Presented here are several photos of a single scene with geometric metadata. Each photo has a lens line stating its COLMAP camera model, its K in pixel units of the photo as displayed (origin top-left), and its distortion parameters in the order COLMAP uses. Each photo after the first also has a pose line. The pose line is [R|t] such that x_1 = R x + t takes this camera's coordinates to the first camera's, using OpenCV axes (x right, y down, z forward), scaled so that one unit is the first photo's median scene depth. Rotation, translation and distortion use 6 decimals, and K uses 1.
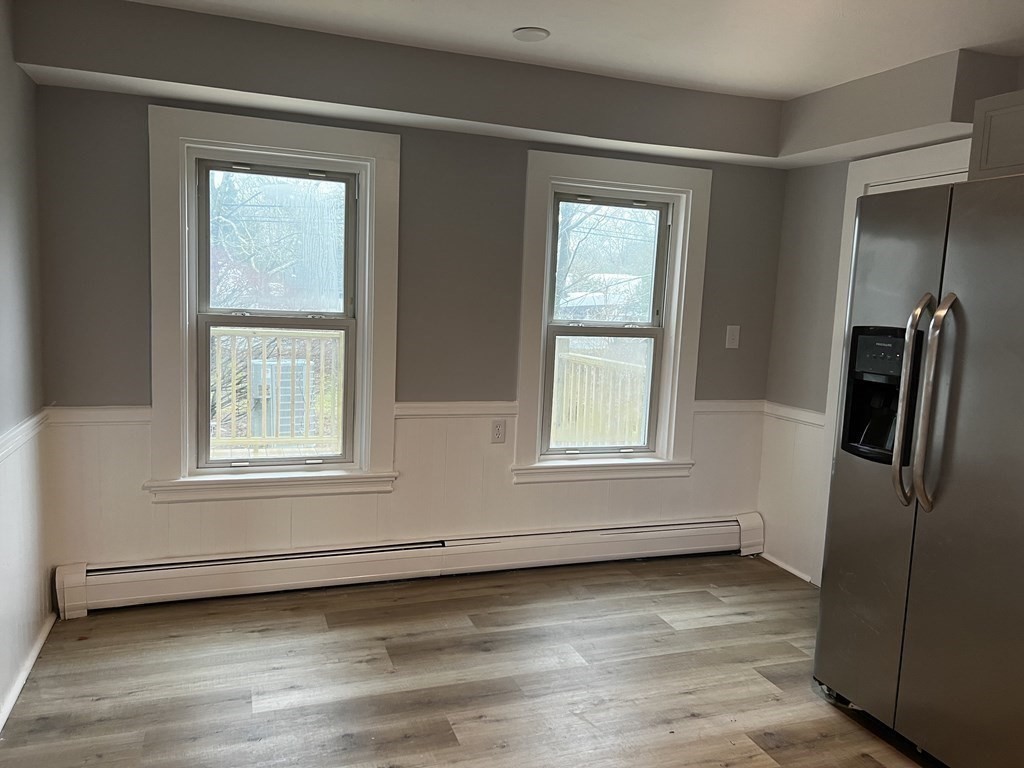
lens RADIAL K [[772.8, 0, 516.6], [0, 772.8, 387.2], [0, 0, 1]] dist [0.078897, -0.087063]
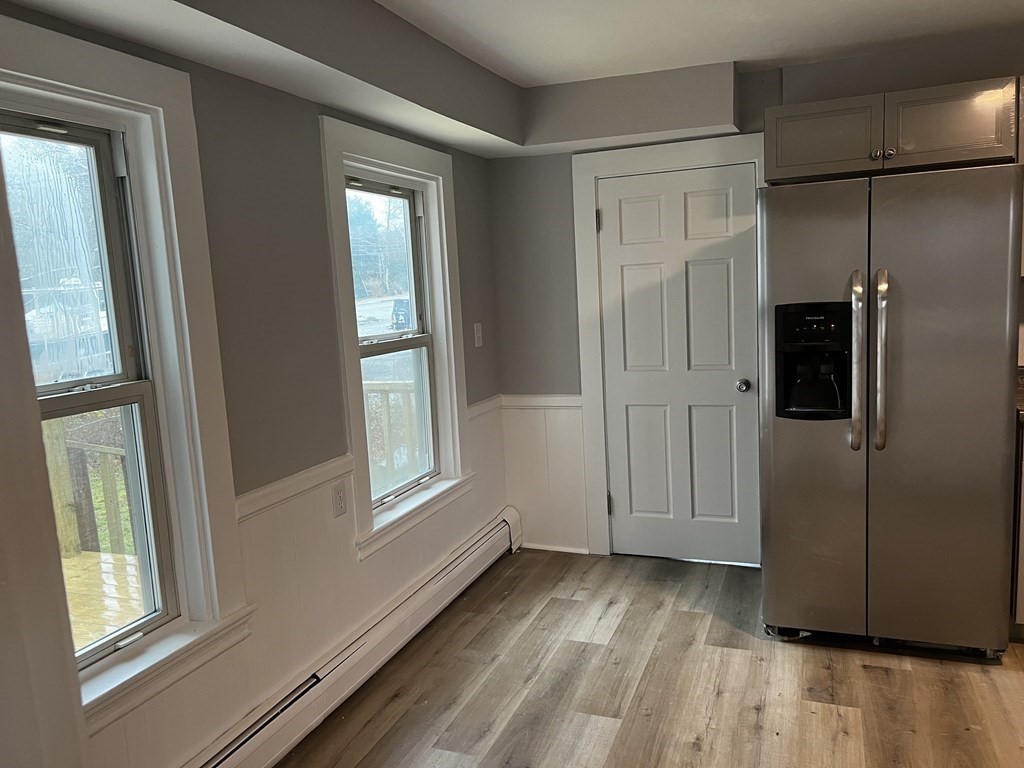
lens RADIAL K [[771.8, 0, 514.3], [0, 771.8, 390.6], [0, 0, 1]] dist [0.075493, -0.084509]
pose [[0.647736, -0.179633, 0.740385, -0.453333], [0.166204, 0.981717, 0.092780, -0.086720], [-0.743515, 0.062958, 0.665749, 0.385175]]
